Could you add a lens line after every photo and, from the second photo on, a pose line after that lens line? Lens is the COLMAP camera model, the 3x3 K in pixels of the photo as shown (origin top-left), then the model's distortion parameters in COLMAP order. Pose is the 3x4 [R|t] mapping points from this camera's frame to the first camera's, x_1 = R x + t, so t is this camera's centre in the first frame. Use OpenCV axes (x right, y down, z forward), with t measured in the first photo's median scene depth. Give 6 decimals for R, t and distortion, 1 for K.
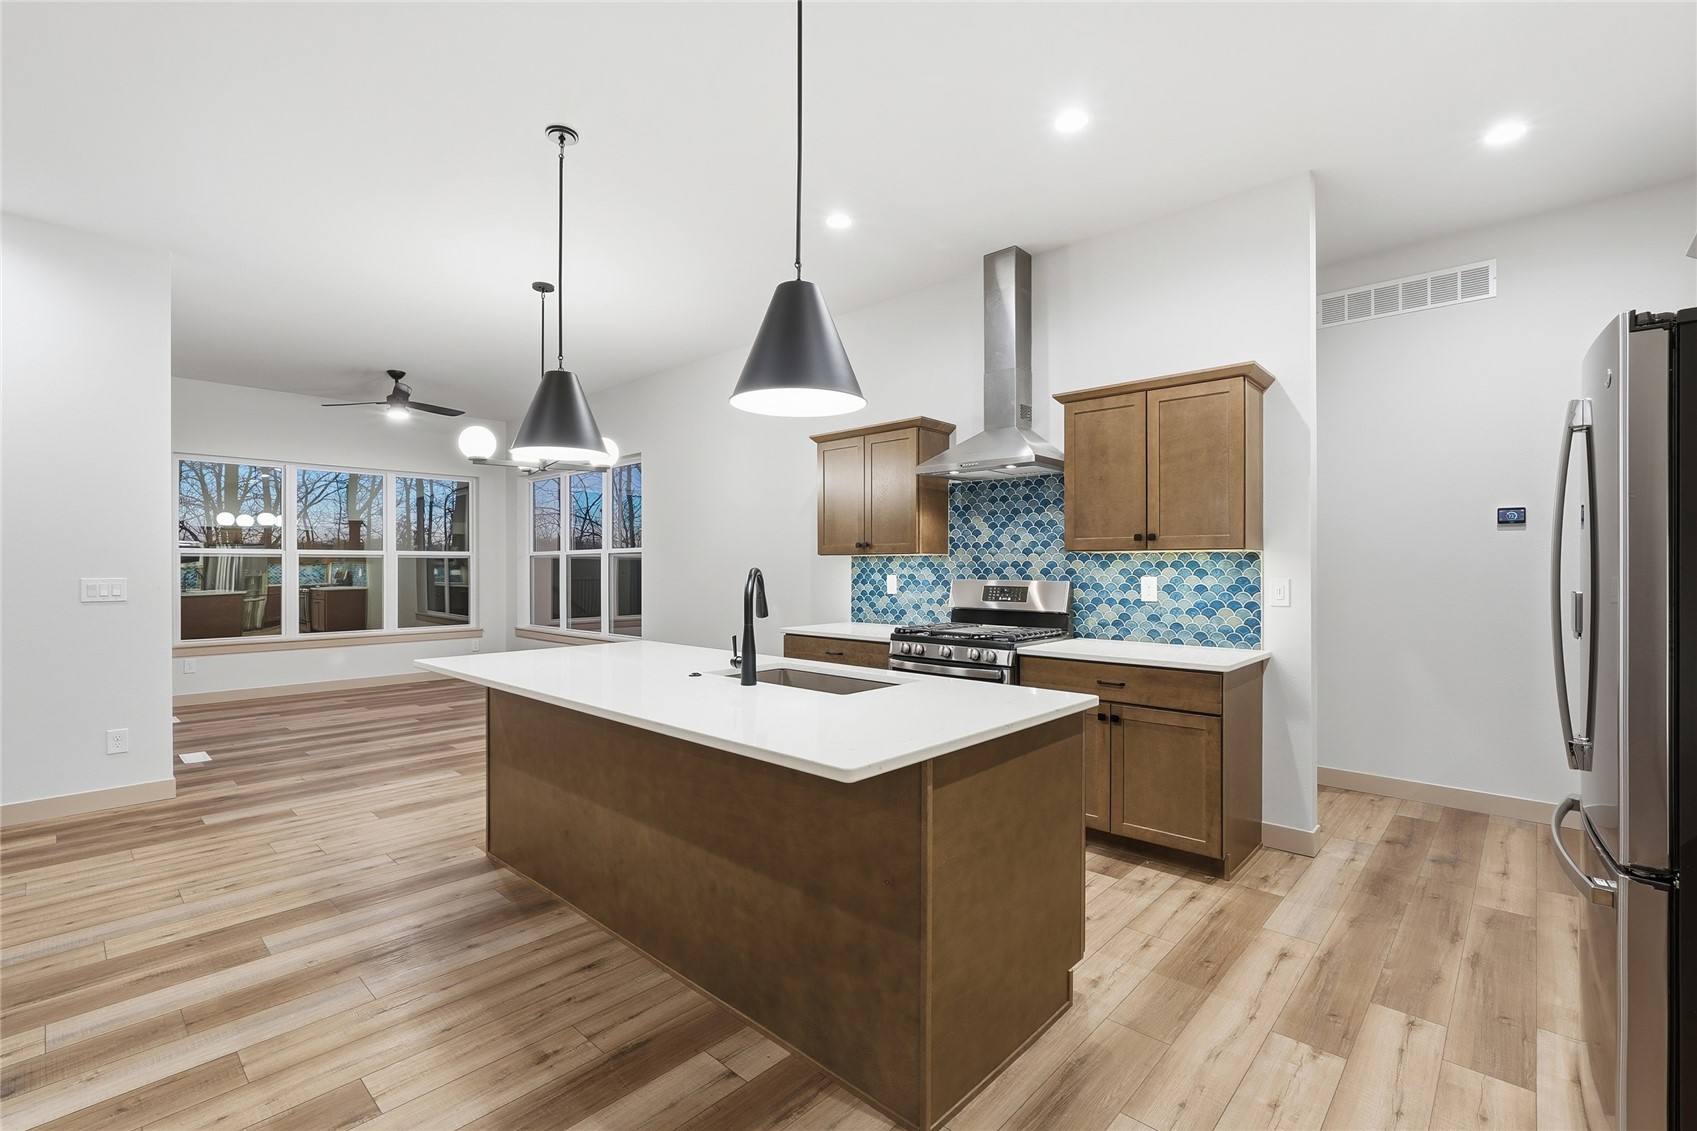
lens RADIAL K [[747.2, 0, 849.9], [0, 747.2, 568.5], [0, 0, 1]] dist [-0.003140, 0.000100]
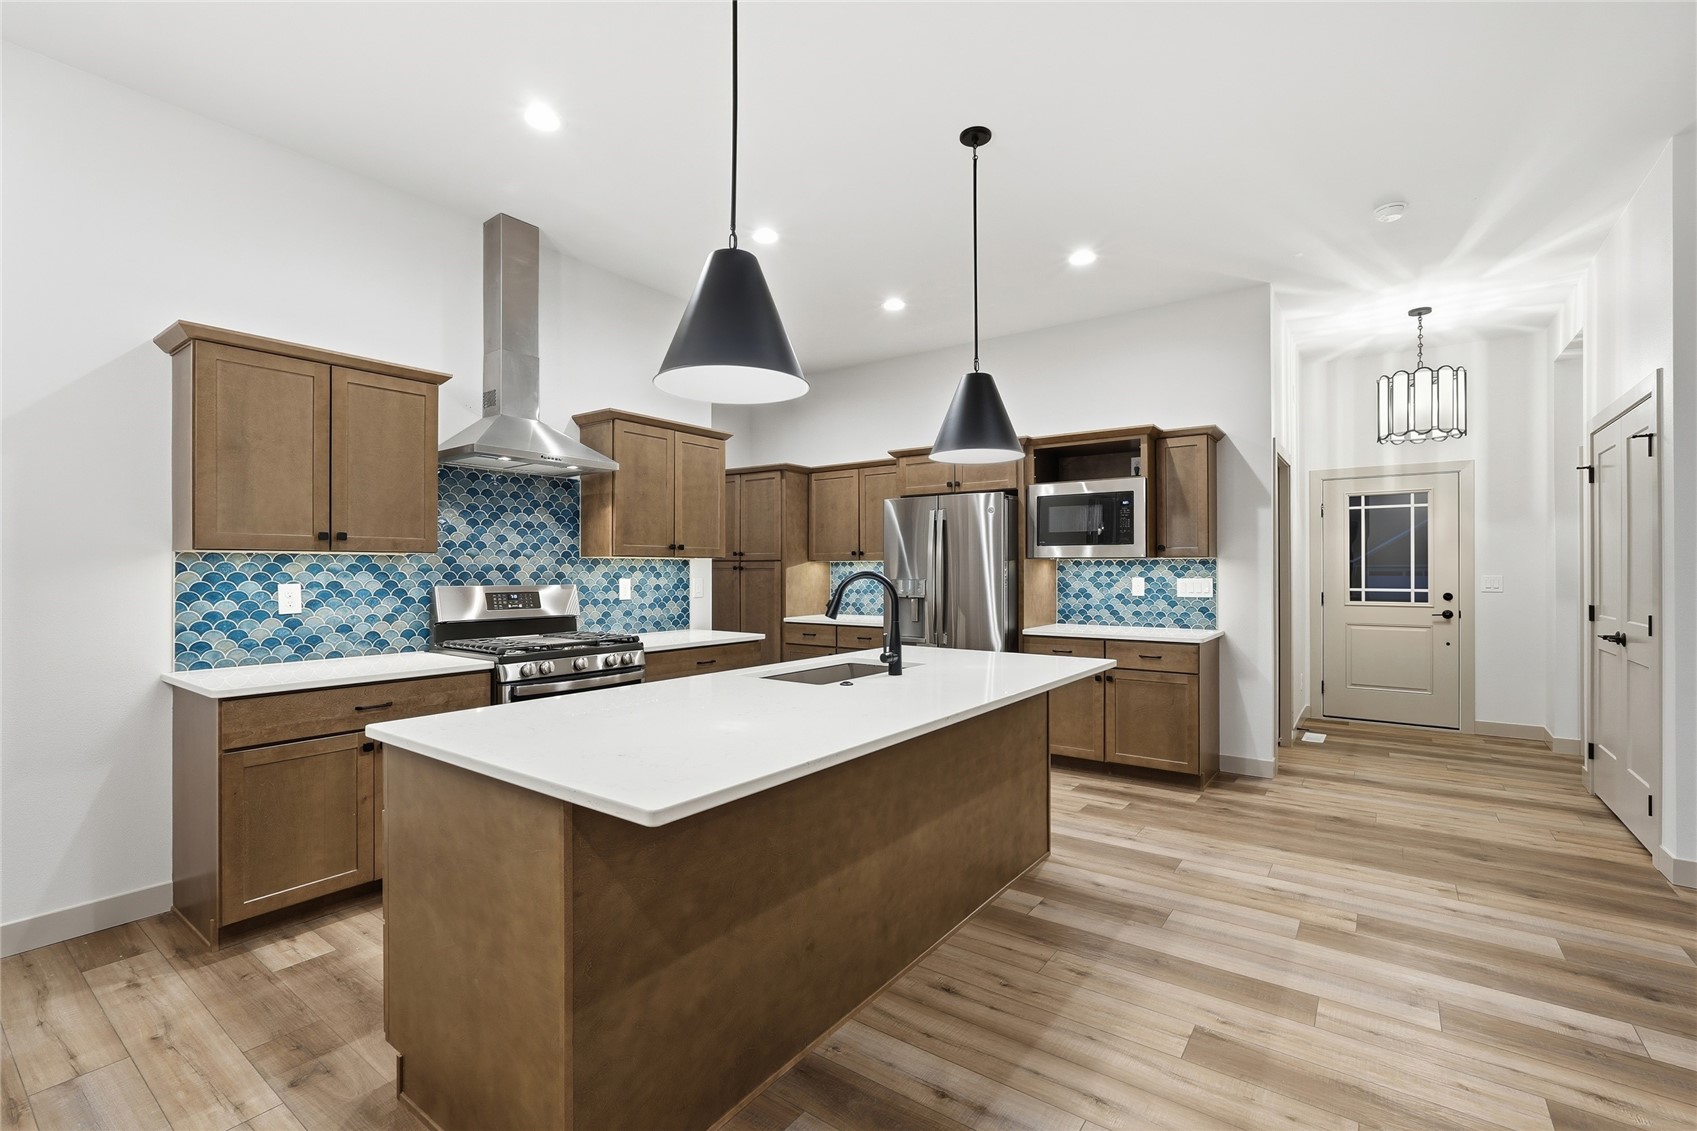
lens RADIAL K [[747.2, 0, 848.7], [0, 747.2, 565.4], [0, 0, 1]] dist [-0.003140, 0.000100]
pose [[-0.113096, 0.005701, 0.993568, -0.733851], [0.002164, 0.999983, -0.005491, -0.002698], [-0.993582, 0.001529, -0.113106, 0.703248]]
